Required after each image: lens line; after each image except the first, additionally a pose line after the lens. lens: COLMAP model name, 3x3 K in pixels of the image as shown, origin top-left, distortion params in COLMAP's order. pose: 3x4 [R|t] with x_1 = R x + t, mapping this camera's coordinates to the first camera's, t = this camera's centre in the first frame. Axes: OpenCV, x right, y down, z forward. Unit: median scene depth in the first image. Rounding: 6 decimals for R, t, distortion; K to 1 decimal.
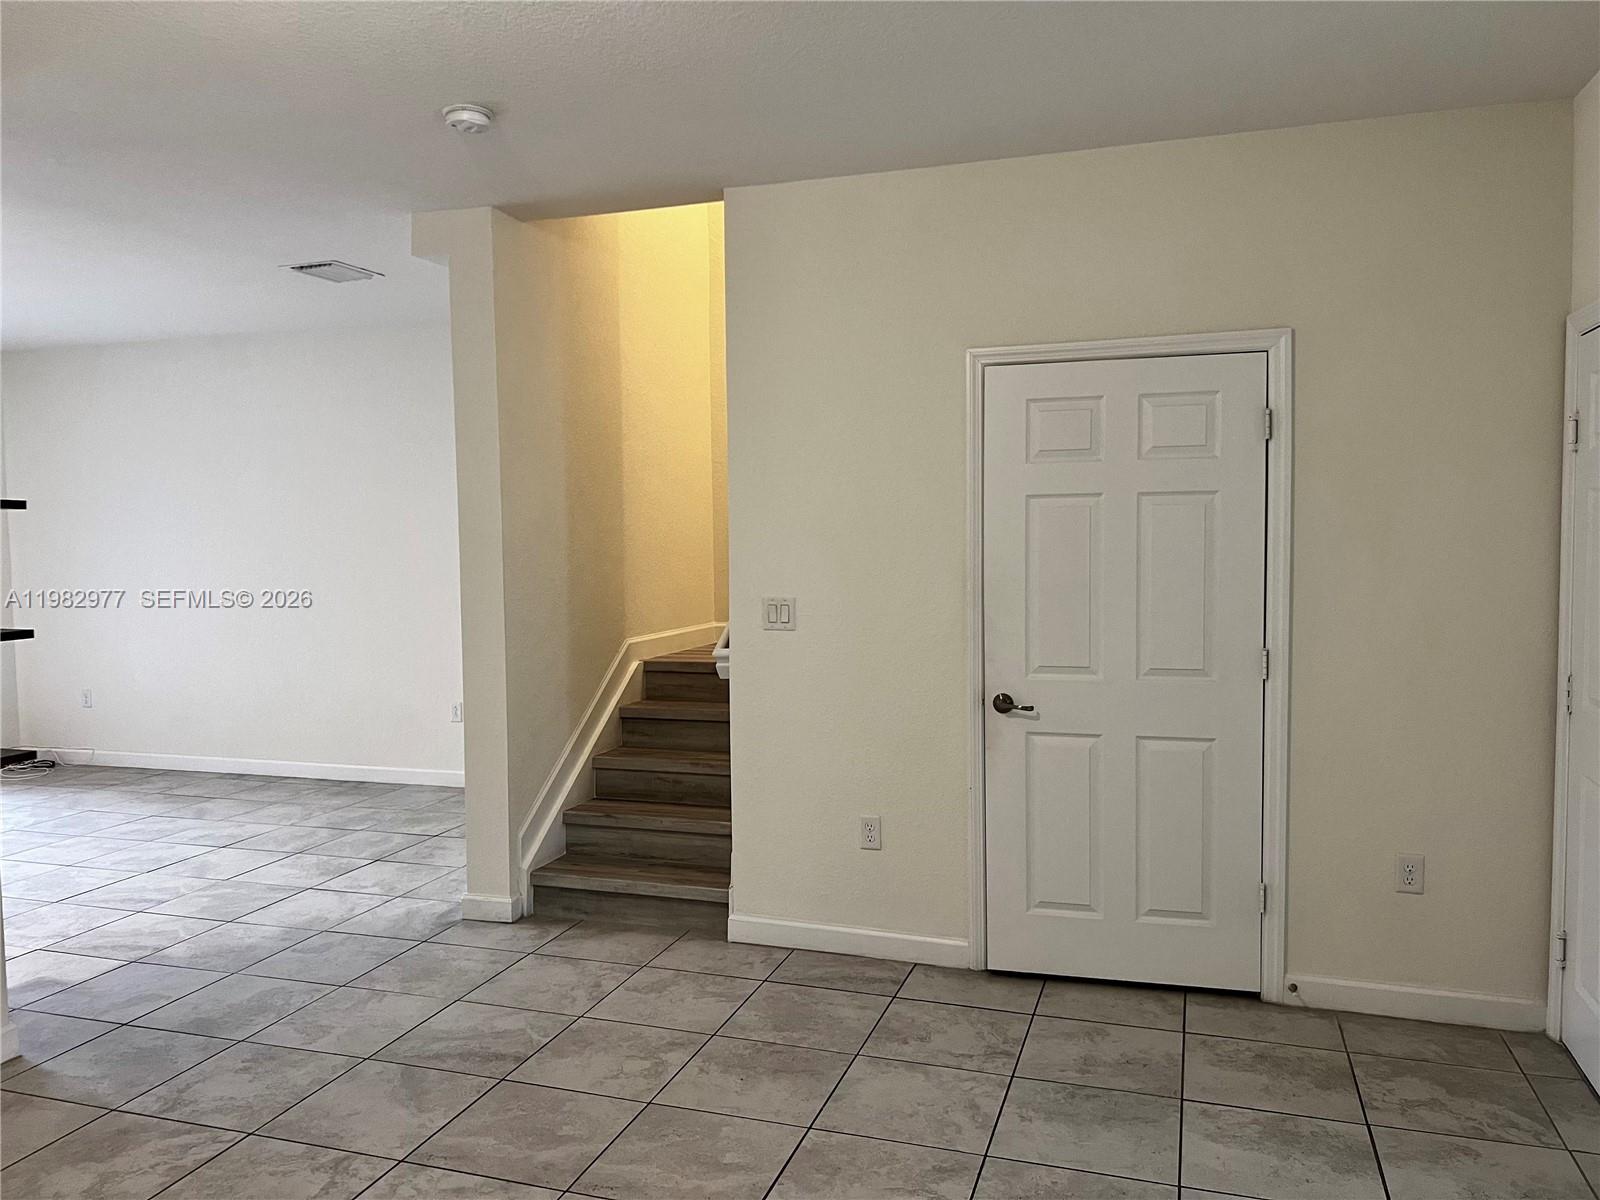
lens RADIAL K [[1205.1, 0, 800.0], [0, 1205.1, 600.0], [0, 0, 1]] dist [0.066008, -0.086111]
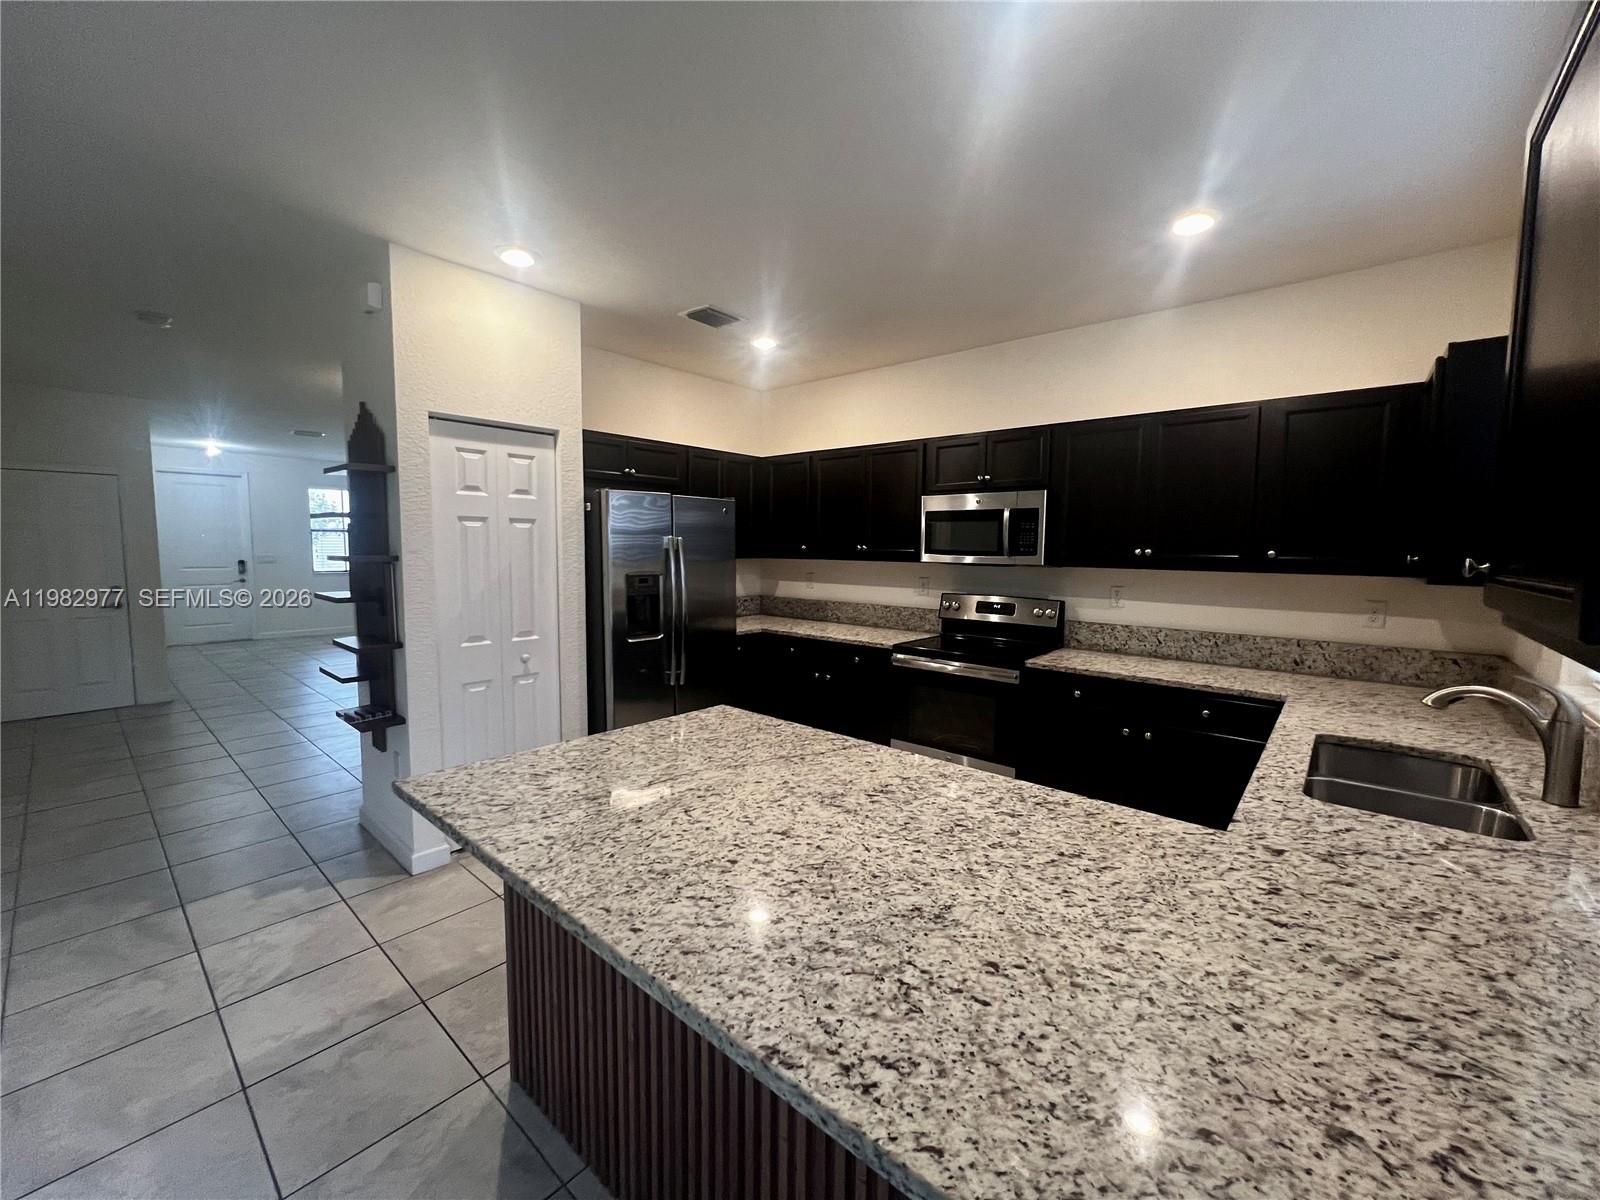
lens RADIAL K [[639.5, 0, 796.2], [0, 639.5, 600.1], [0, 0, 1]] dist [-0.001045, 0.000823]
pose [[-0.923016, -0.031391, 0.383479, -1.226367], [0.023240, 0.990298, 0.137003, -0.055268], [-0.384059, 0.135368, -0.913331, 1.213675]]
